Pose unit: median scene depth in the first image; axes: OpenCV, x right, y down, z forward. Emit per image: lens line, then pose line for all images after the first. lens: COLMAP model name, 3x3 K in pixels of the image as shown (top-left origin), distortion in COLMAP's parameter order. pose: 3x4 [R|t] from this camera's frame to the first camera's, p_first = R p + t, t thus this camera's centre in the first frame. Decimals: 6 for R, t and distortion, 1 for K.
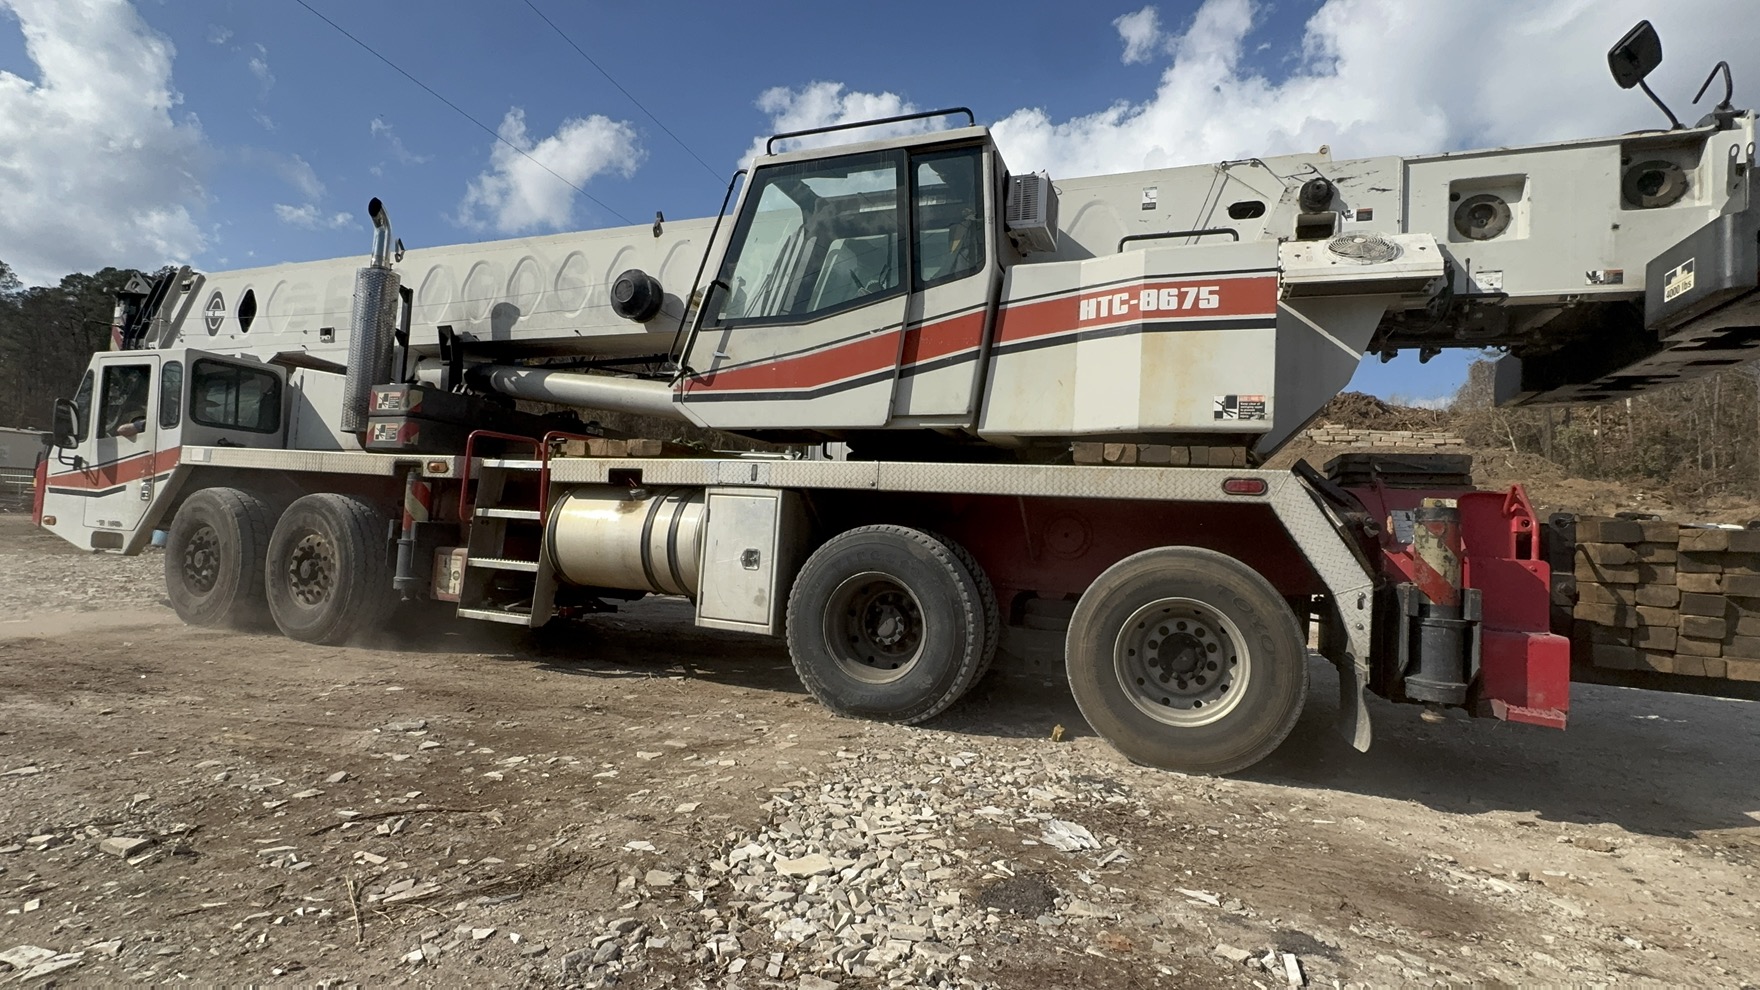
lens RADIAL K [[883.8, 0, 880.0], [0, 883.8, 495.0], [0, 0, 1]] dist [0.024007, 0.001215]
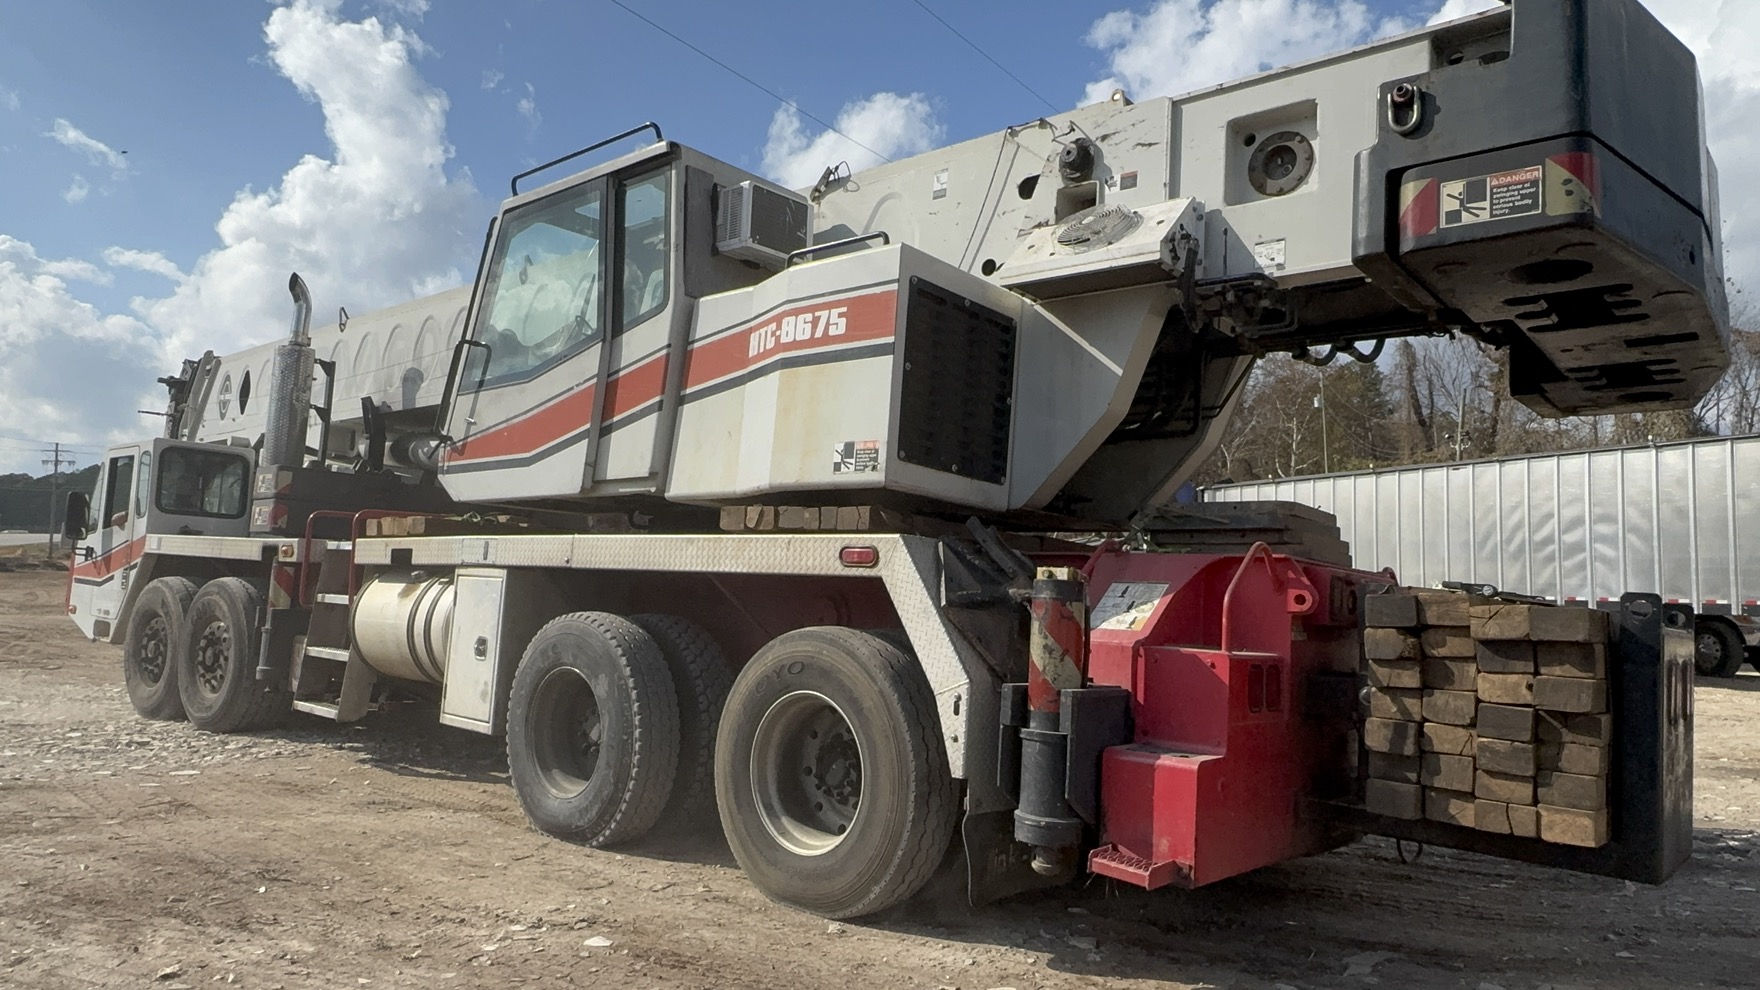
lens RADIAL K [[1192.7, 0, 880.0], [0, 1192.7, 495.0], [0, 0, 1]] dist [0.063785, -0.002500]
pose [[0.931573, -0.042502, -0.361063, 0.701490], [0.023397, 0.998093, -0.057122, -0.002380], [0.362802, 0.044765, 0.930790, 0.011155]]
